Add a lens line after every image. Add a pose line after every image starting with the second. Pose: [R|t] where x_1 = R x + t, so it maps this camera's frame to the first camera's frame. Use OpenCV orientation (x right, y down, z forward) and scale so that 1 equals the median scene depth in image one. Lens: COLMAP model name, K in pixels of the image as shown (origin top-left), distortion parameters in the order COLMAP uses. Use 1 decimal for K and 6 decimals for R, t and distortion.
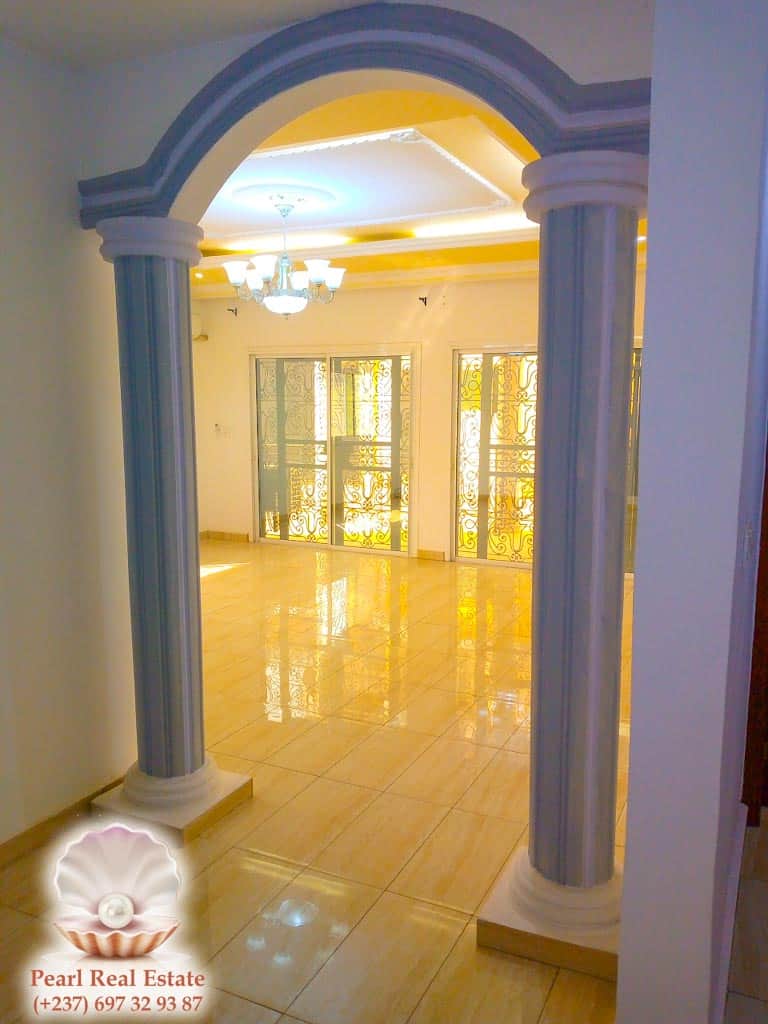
lens RADIAL K [[811.5, 0, 384.0], [0, 811.5, 512.0], [0, 0, 1]] dist [0.006132, -0.003750]
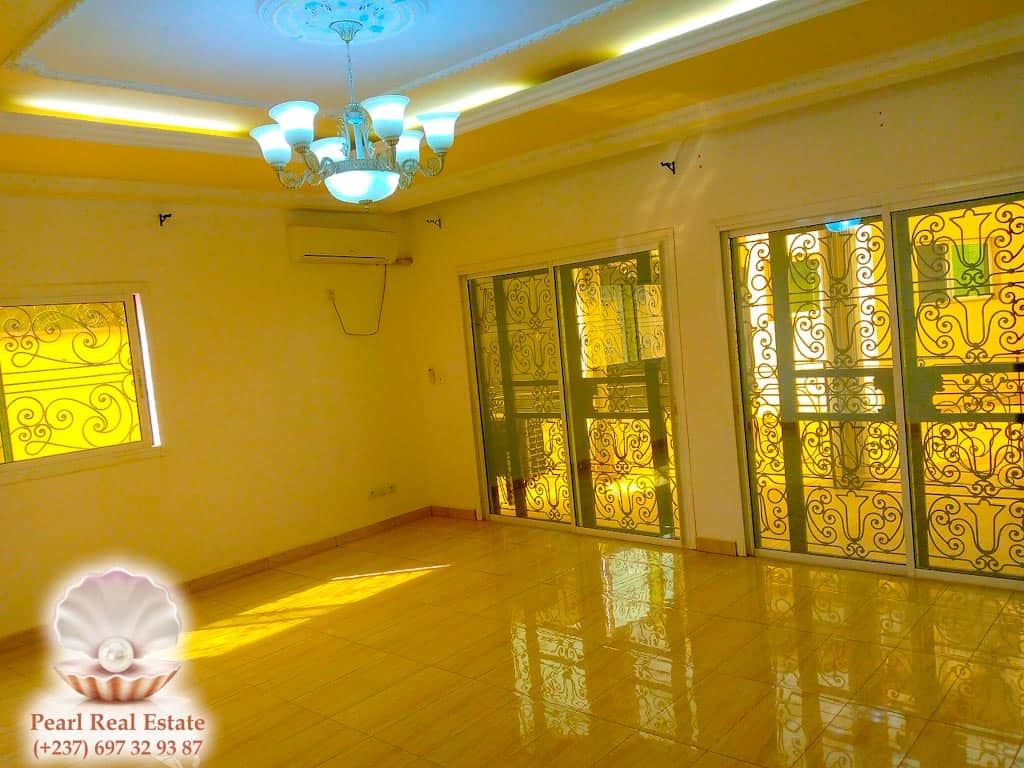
lens RADIAL K [[811.5, 0, 512.0], [0, 811.5, 384.0], [0, 0, 1]] dist [0.006132, -0.003750]
pose [[0.969102, -0.089115, -0.230001, 0.060138], [0.077958, 0.995316, -0.057164, -0.052813], [0.234018, 0.037468, 0.971510, 0.321076]]
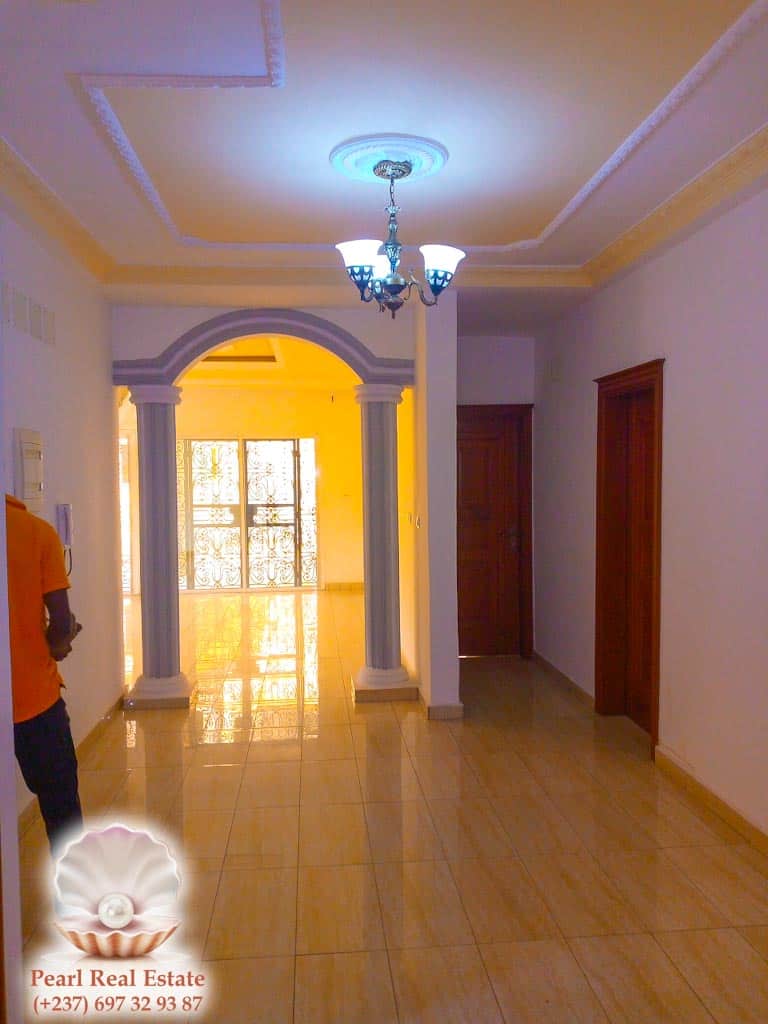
lens RADIAL K [[811.5, 0, 384.0], [0, 811.5, 512.0], [0, 0, 1]] dist [0.006132, -0.003750]
pose [[0.881031, -0.034563, 0.471795, -0.204450], [0.068723, 0.996099, -0.055360, 0.026261], [-0.468041, 0.081197, 0.879969, -0.265634]]
